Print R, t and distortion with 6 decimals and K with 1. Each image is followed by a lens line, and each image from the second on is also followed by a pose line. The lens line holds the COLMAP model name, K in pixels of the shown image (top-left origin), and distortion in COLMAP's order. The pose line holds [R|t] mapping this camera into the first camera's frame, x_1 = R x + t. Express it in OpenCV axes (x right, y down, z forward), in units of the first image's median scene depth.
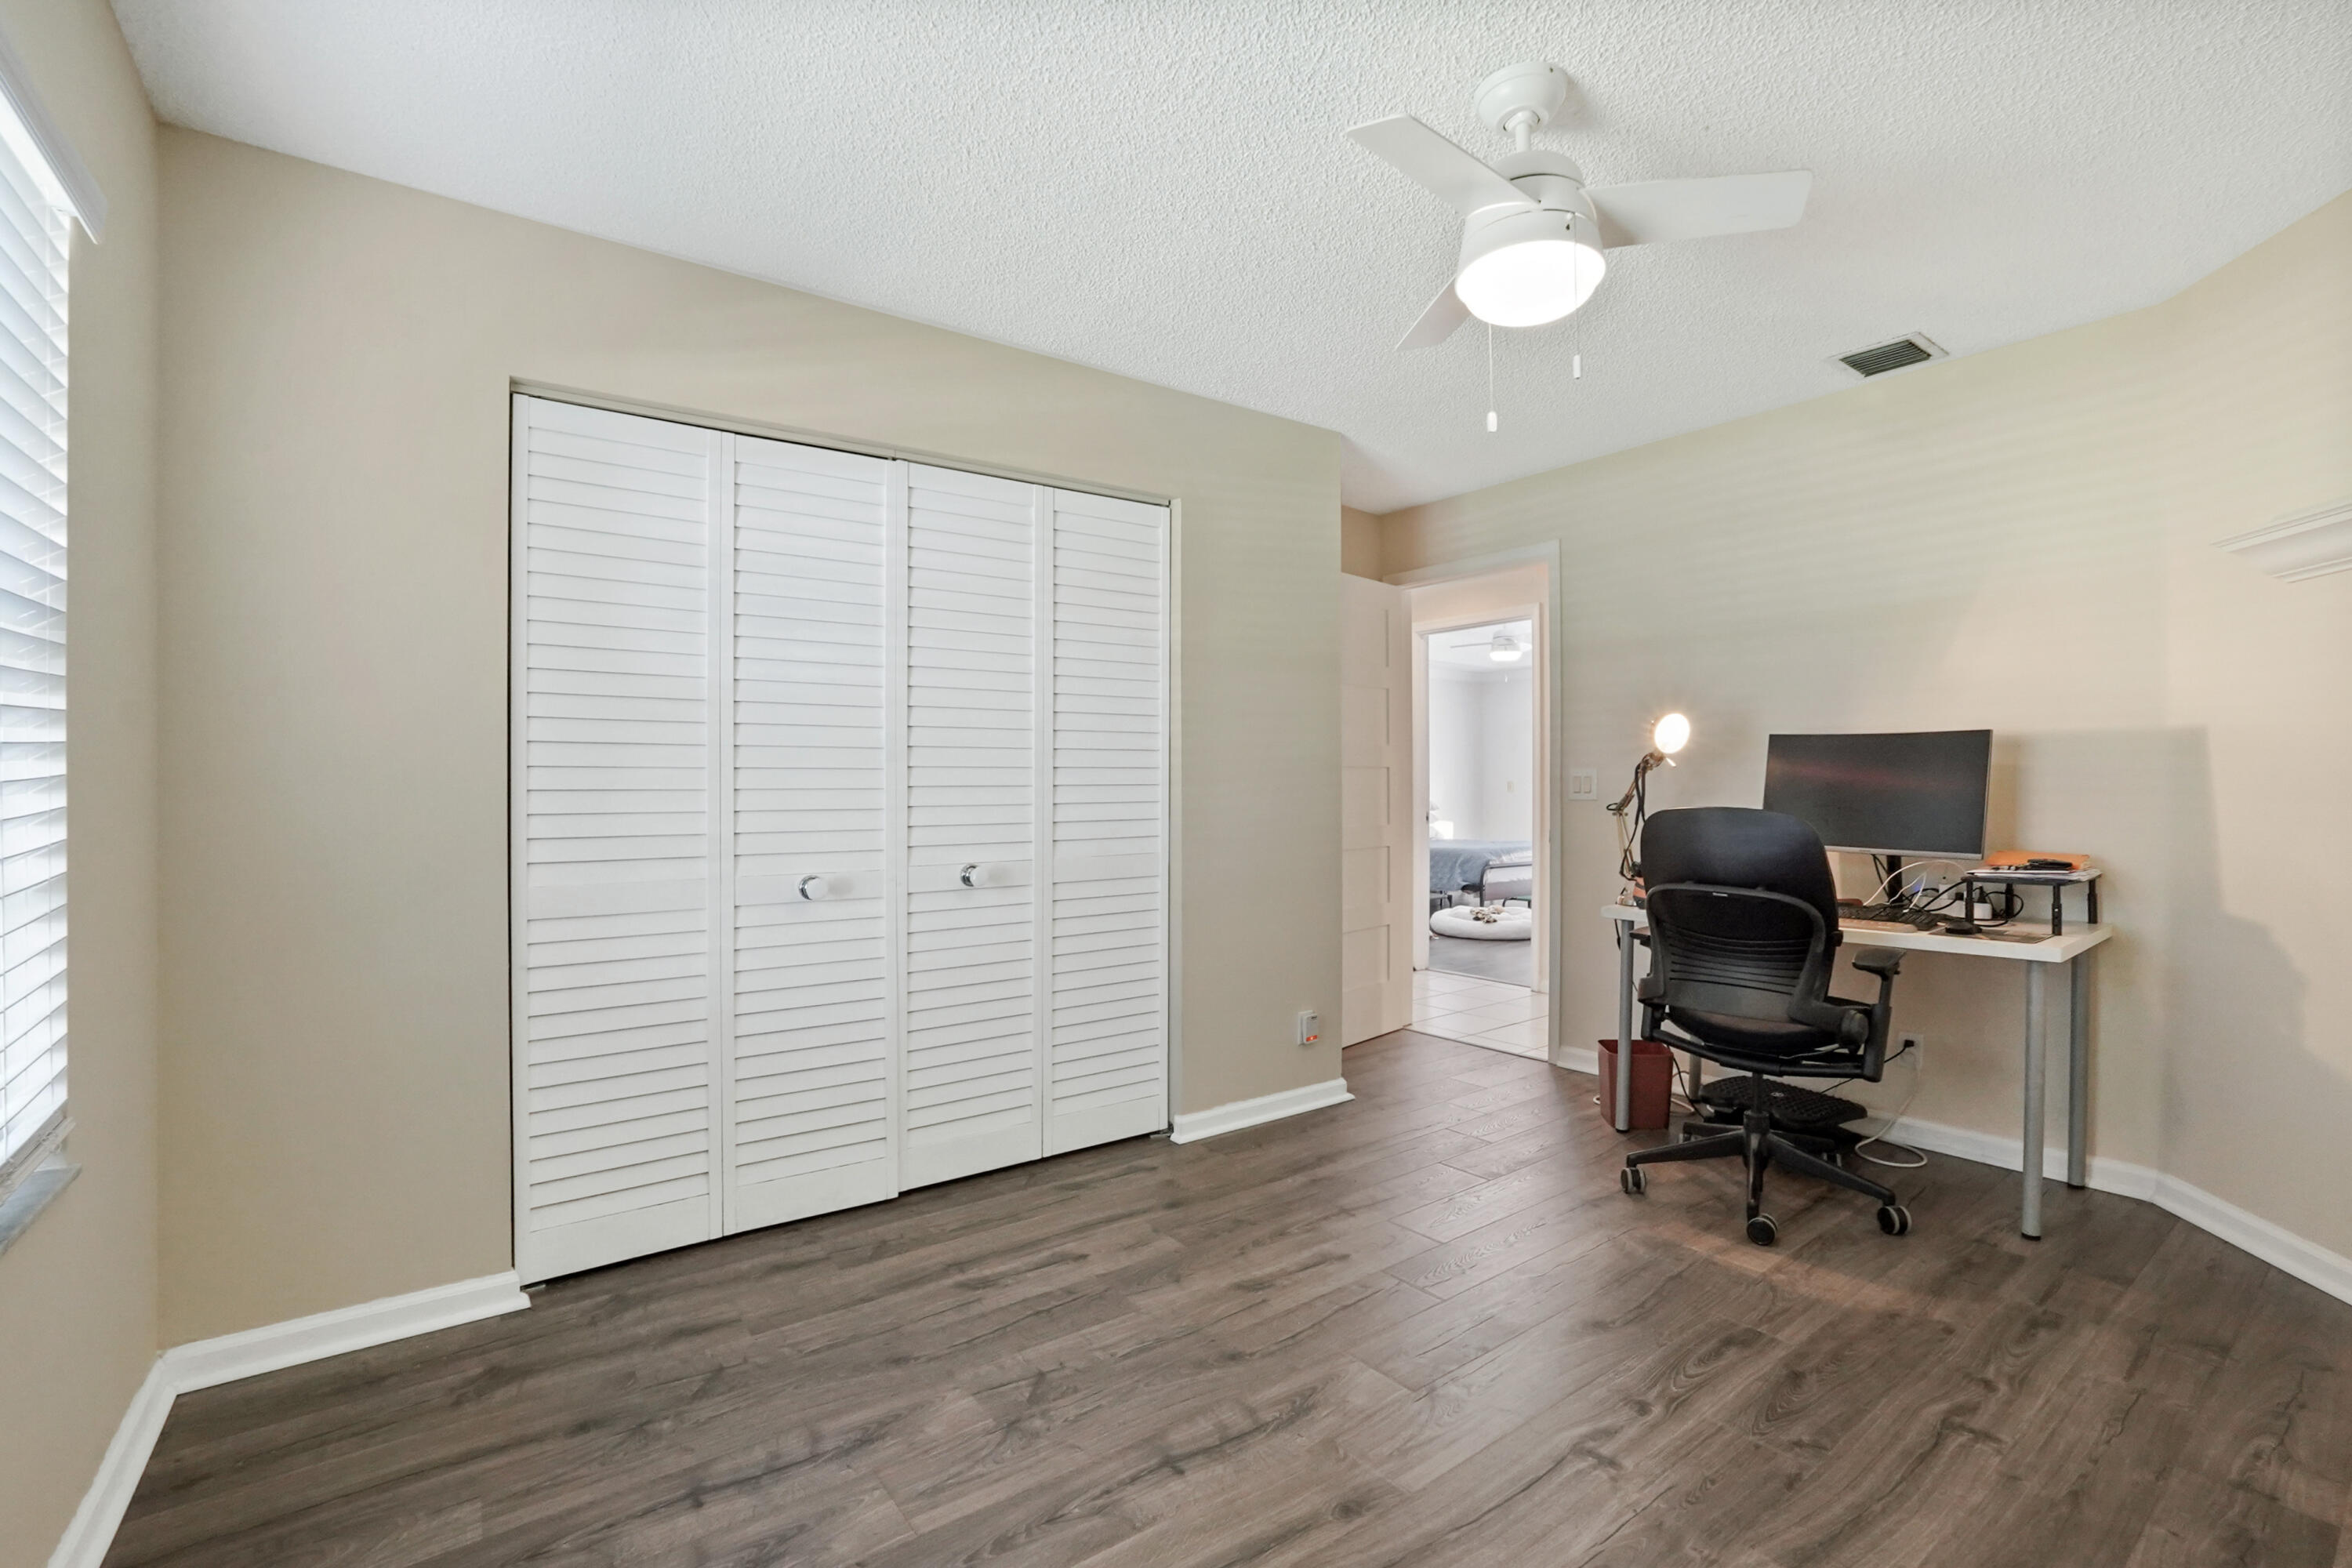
lens RADIAL K [[1023.0, 0, 1187.3], [0, 1023.0, 792.1], [0, 0, 1]] dist [-0.066009, 0.011927]
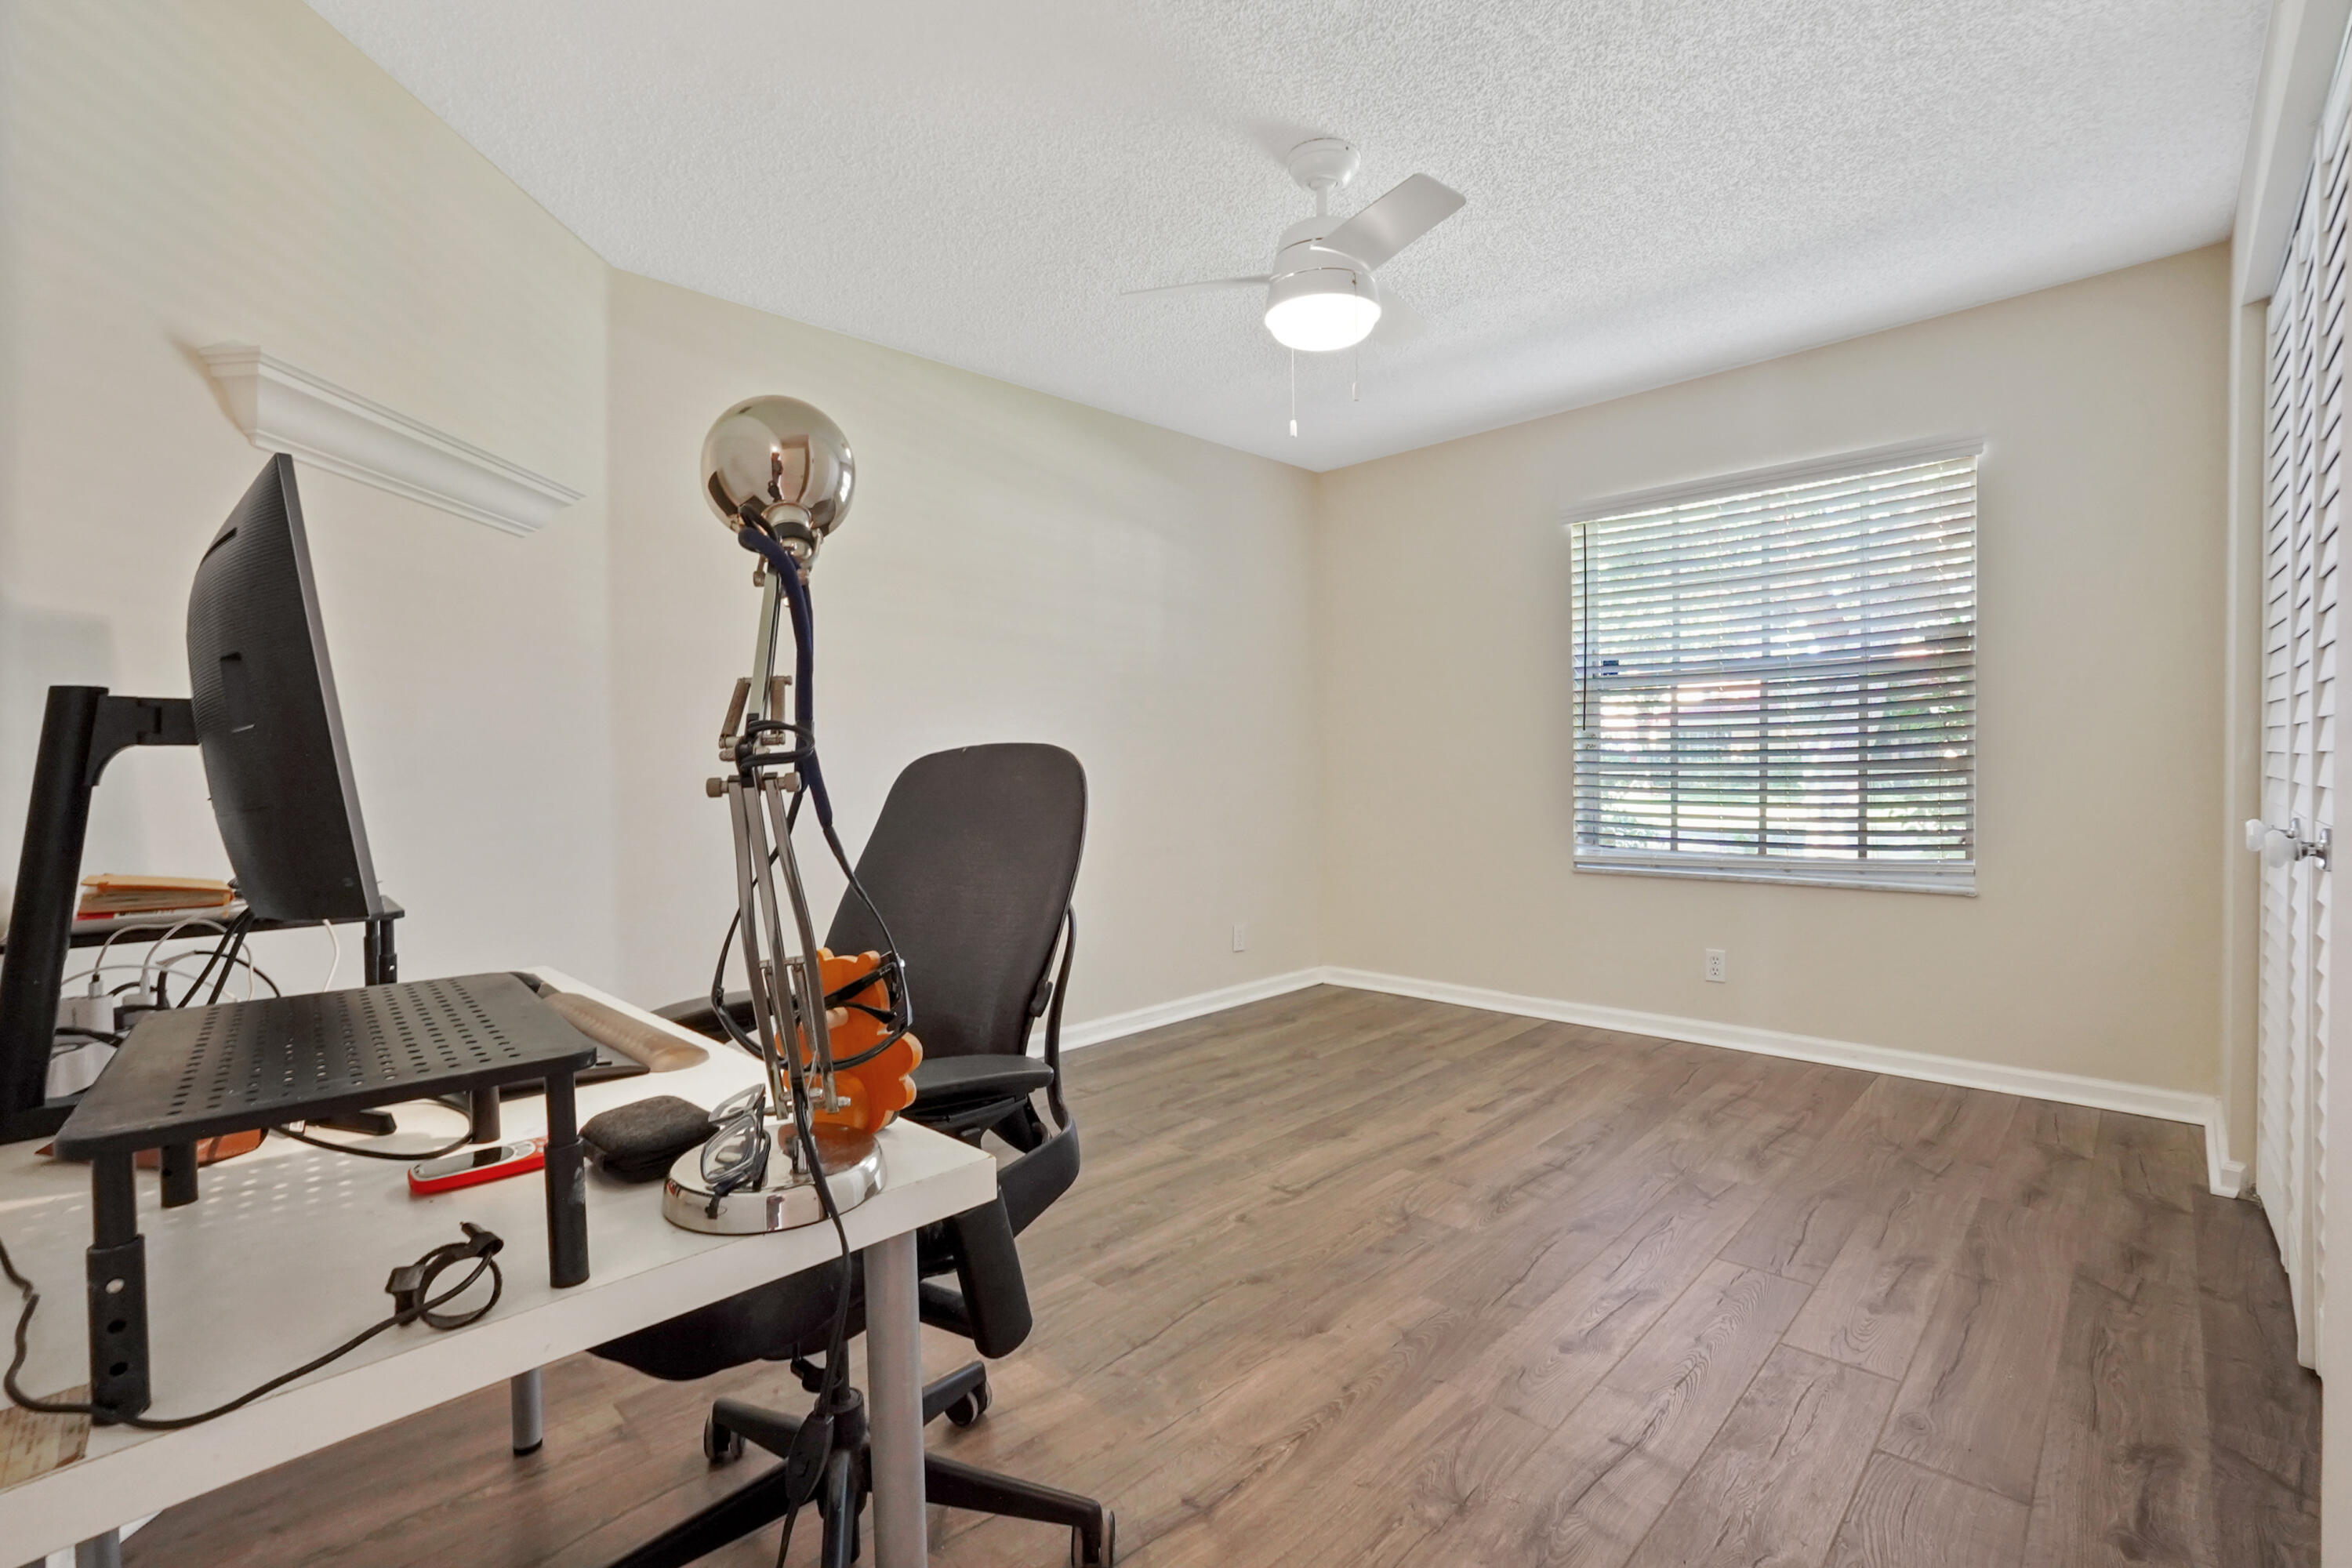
lens RADIAL K [[1023.0, 0, 1187.3], [0, 1023.0, 792.1], [0, 0, 1]] dist [-0.066009, 0.011927]
pose [[-0.986118, 0.028469, -0.163585, 0.707112], [0.022336, 0.998981, 0.039209, 0.024616], [0.164535, 0.035011, -0.985750, 2.185518]]
